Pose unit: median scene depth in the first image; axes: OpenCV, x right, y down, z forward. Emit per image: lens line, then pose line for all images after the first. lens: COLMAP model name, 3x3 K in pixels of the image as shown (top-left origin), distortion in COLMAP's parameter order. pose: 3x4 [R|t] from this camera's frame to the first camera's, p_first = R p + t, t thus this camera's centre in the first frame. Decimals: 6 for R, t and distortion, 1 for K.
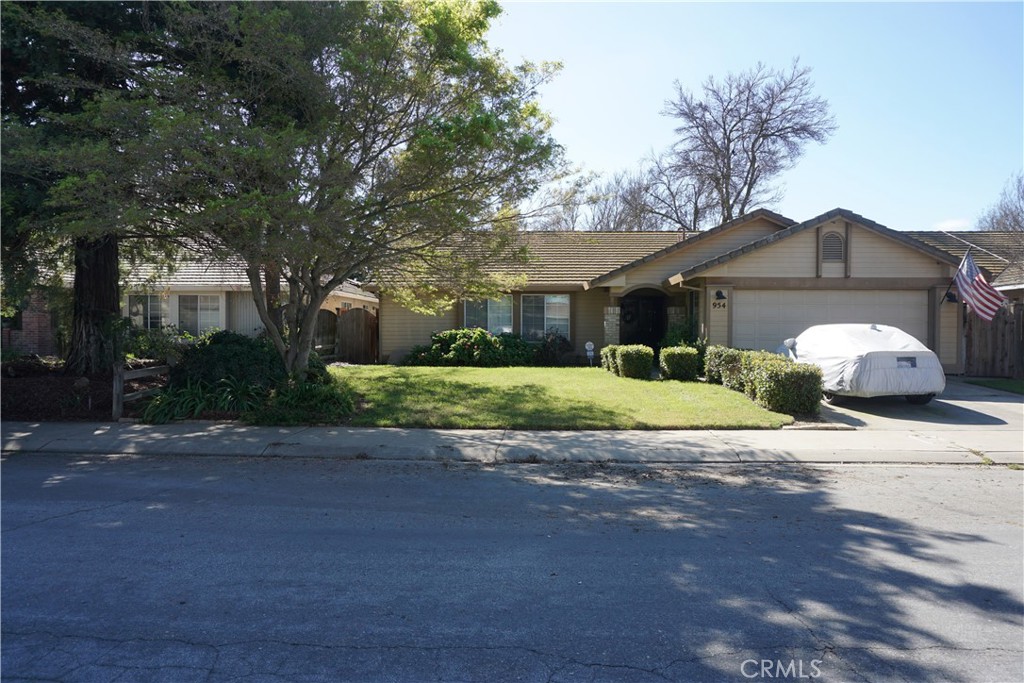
lens RADIAL K [[681.8, 0, 511.2], [0, 681.8, 345.5], [0, 0, 1]] dist [-0.056355, 0.040695]
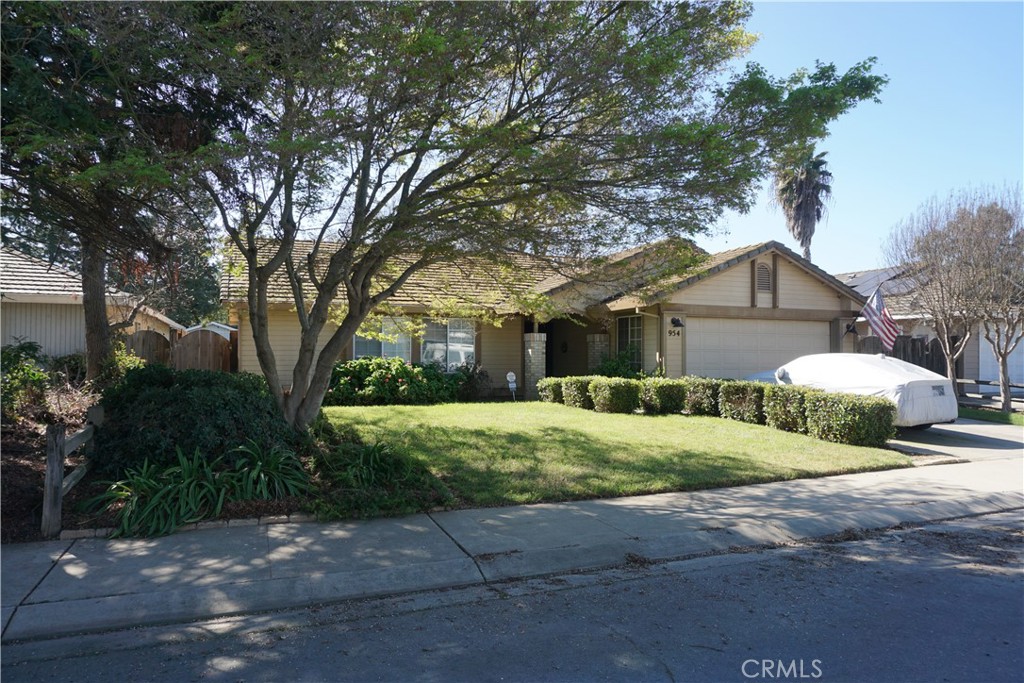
lens RADIAL K [[681.8, 0, 511.2], [0, 681.8, 345.5], [0, 0, 1]] dist [-0.056355, 0.040695]
pose [[0.904512, 0.005181, 0.426417, -0.312989], [0.010406, 0.999360, -0.034214, -0.011446], [-0.426321, 0.035385, 0.903879, 0.232337]]
